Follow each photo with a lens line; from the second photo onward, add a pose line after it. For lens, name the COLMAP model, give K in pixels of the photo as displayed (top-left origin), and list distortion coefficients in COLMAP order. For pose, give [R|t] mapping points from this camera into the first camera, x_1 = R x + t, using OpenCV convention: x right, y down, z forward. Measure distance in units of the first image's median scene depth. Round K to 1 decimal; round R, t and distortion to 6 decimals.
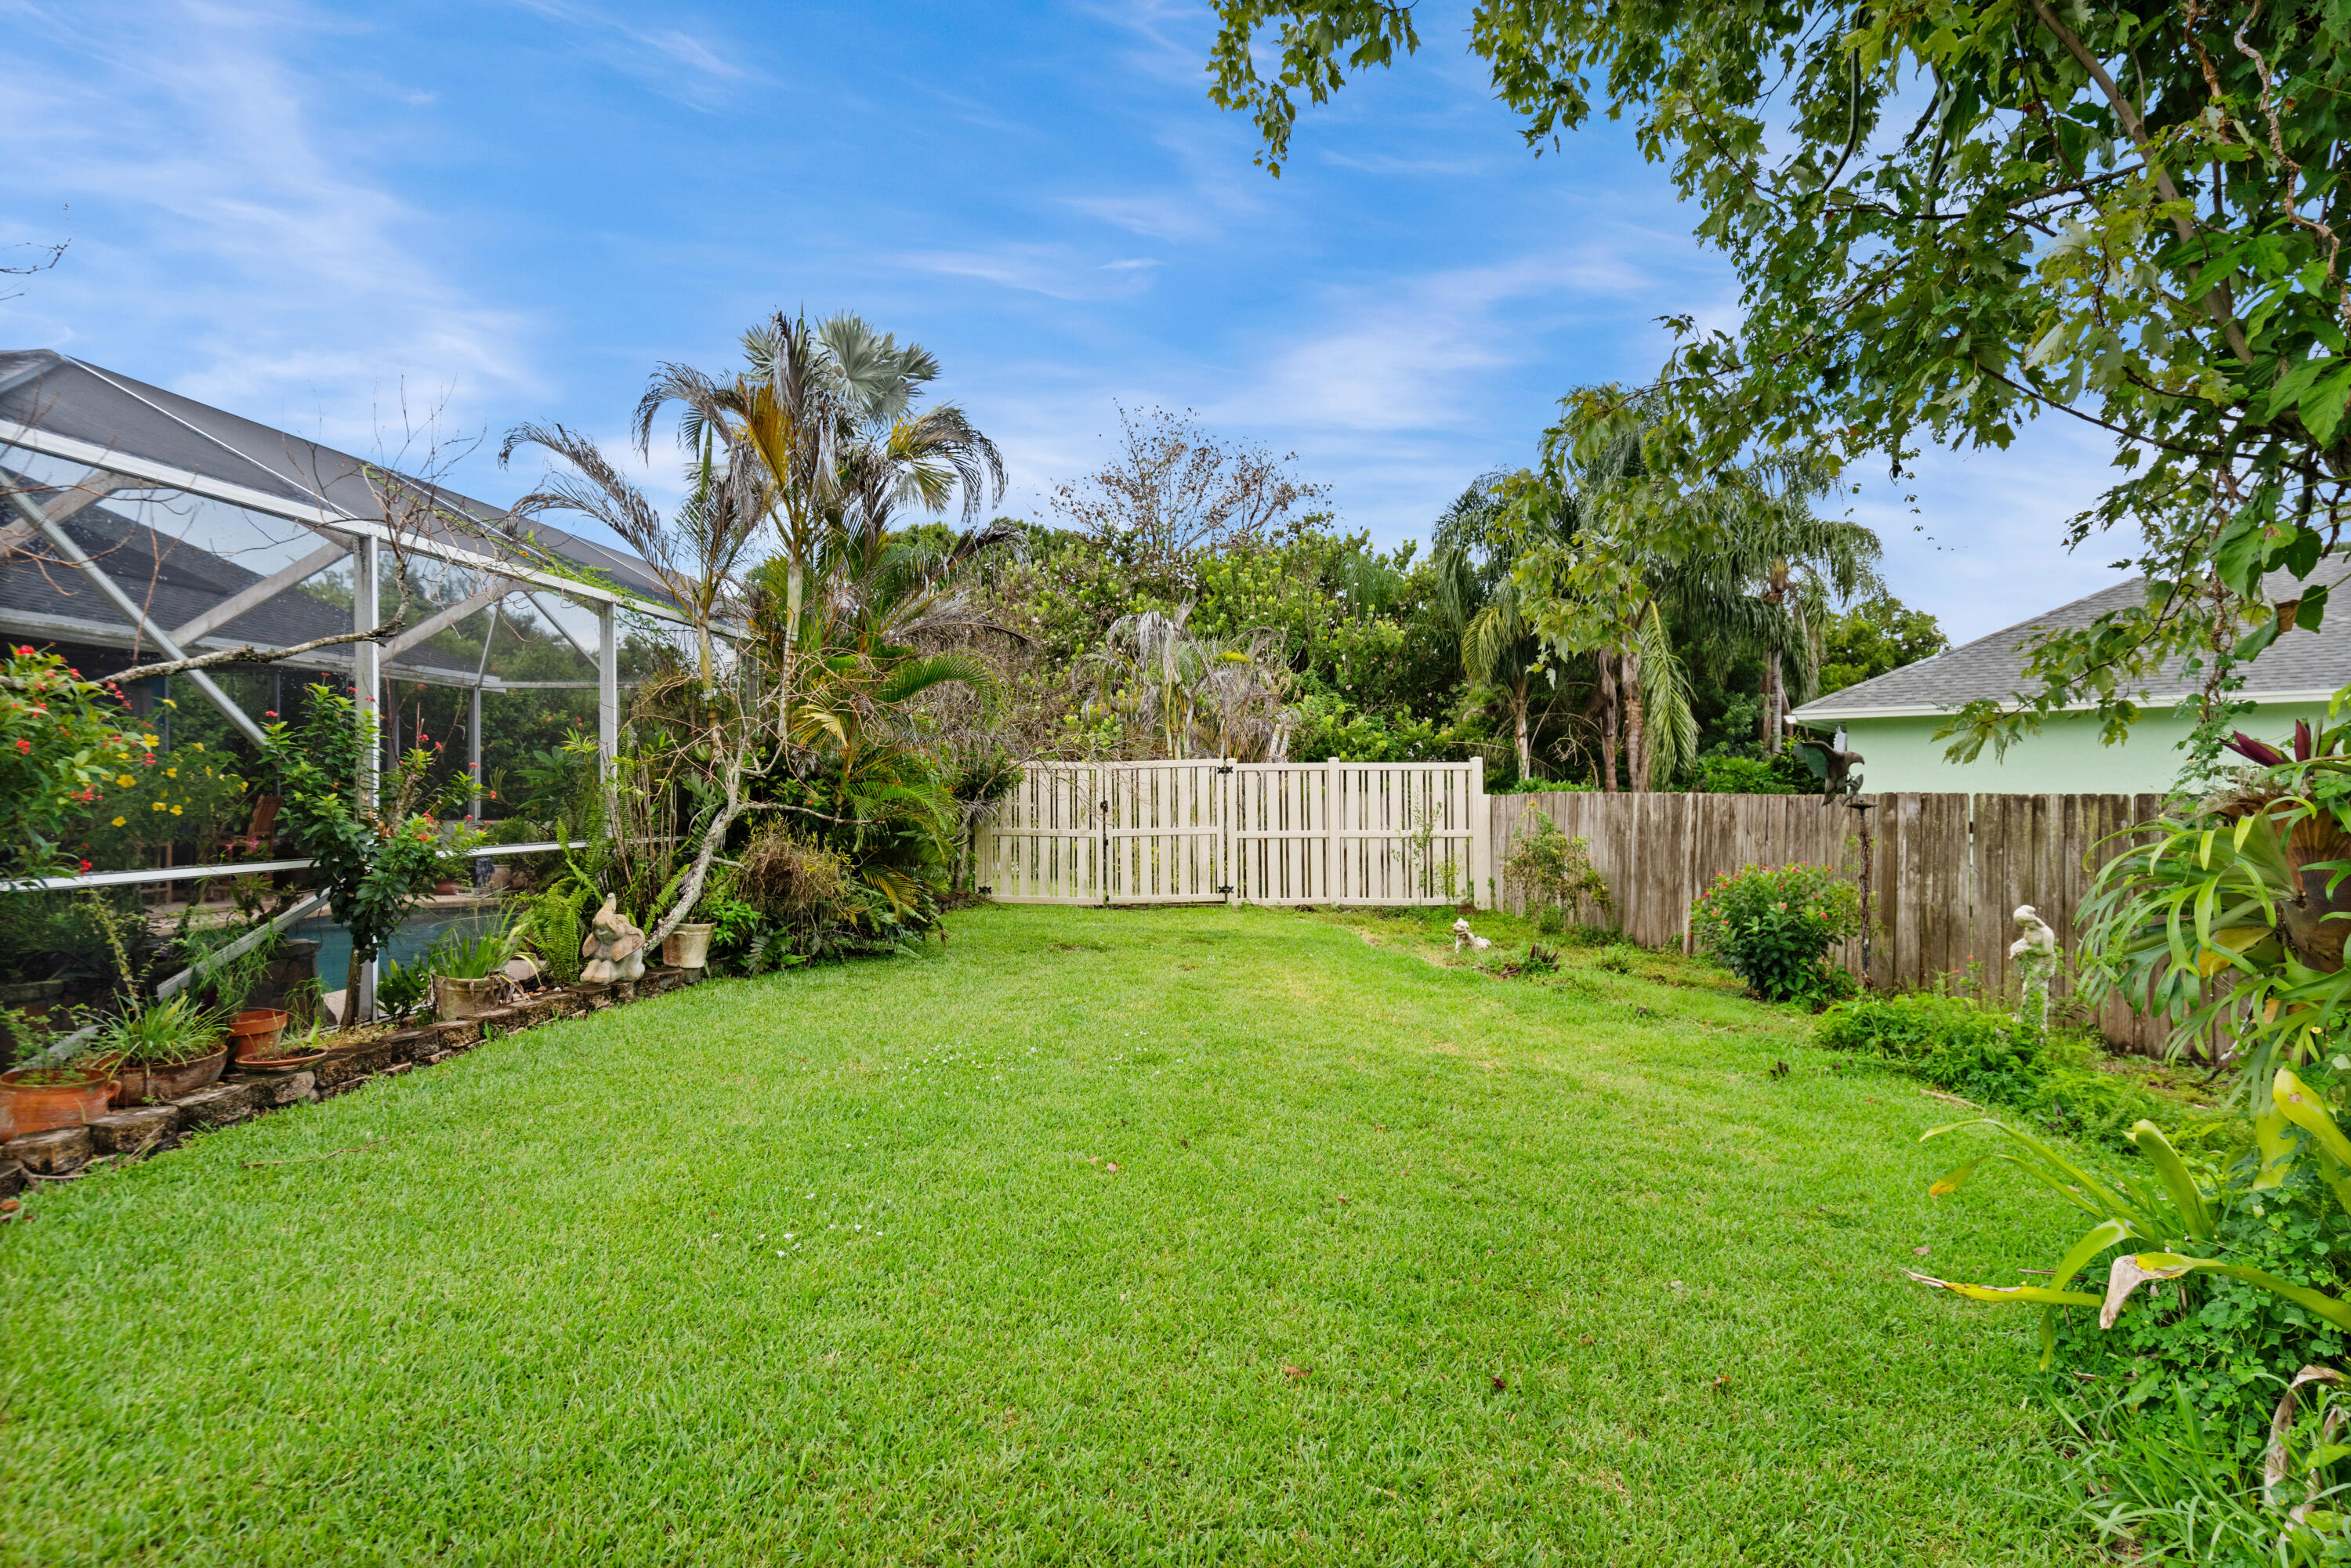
lens RADIAL K [[1280.2, 0, 1173.3], [0, 1280.2, 786.1], [0, 0, 1]] dist [-0.000134, 0.000021]
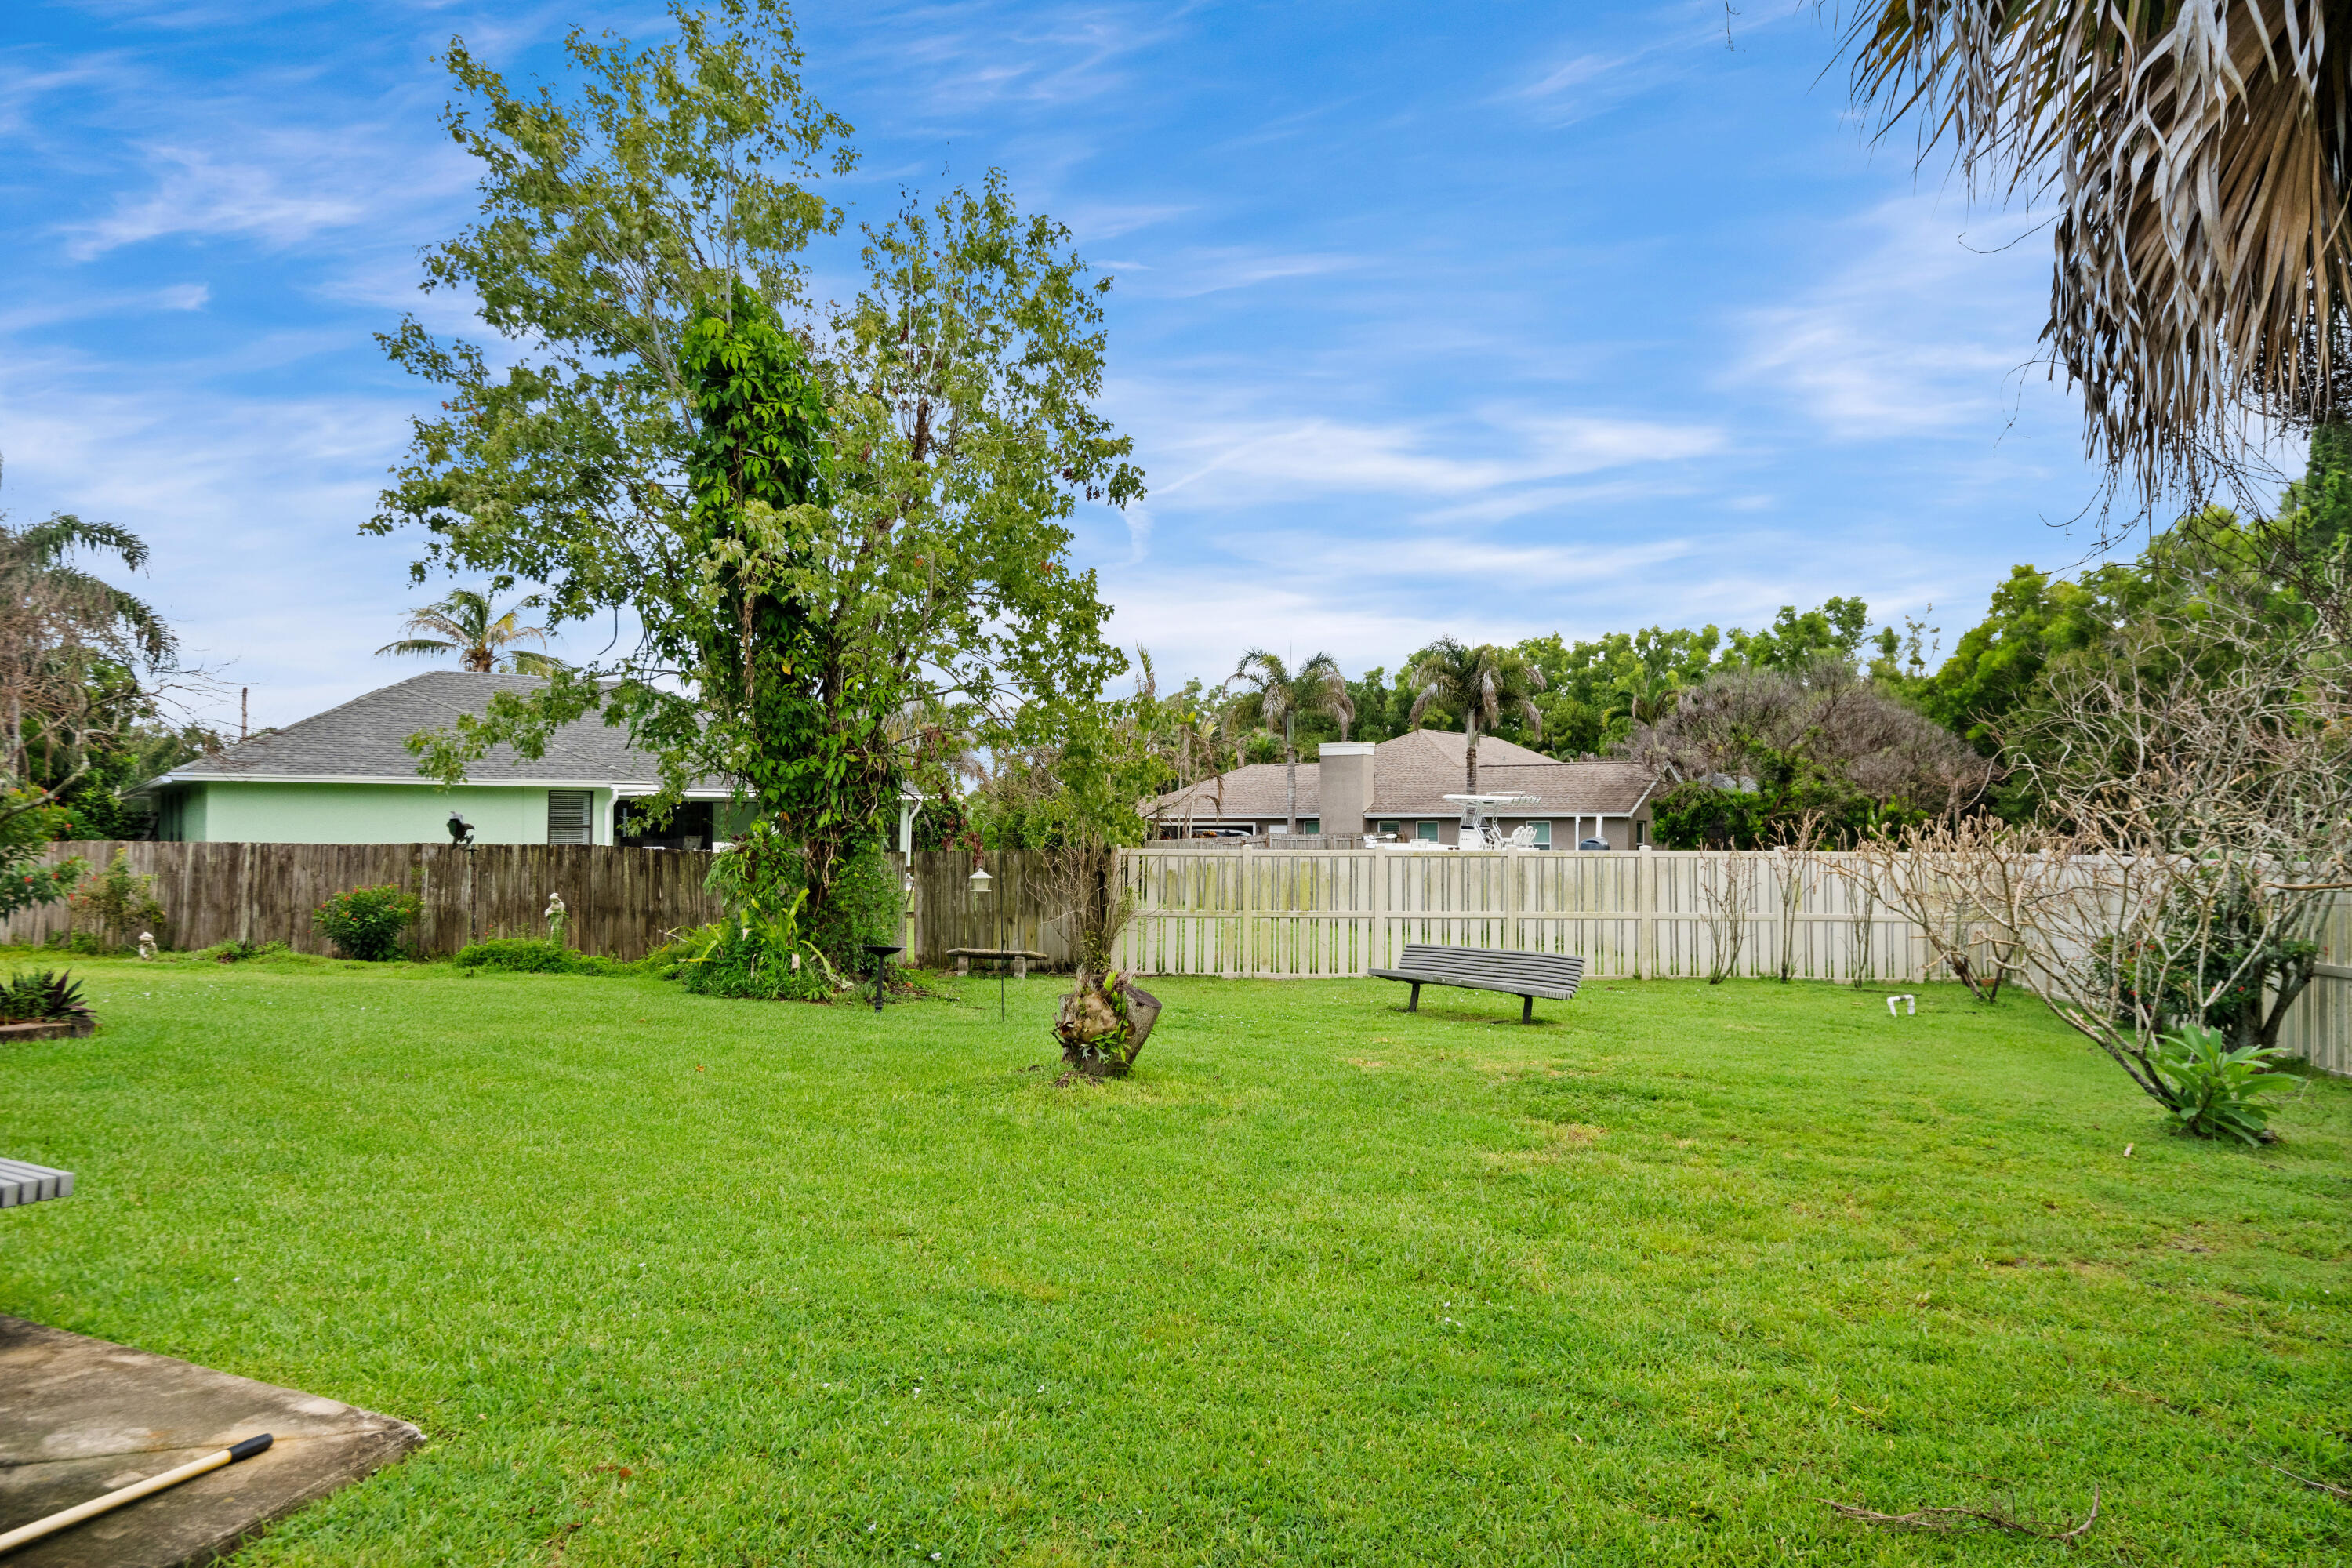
lens RADIAL K [[1562.6, 0, 1176.0], [0, 1562.6, 788.2], [0, 0, 1]] dist [-0.001333, -0.000413]
pose [[0.318622, 0.038072, 0.947117, -1.146027], [-0.012062, 0.999275, -0.036111, -0.005080], [-0.947805, 0.000082, 0.318850, -0.666791]]
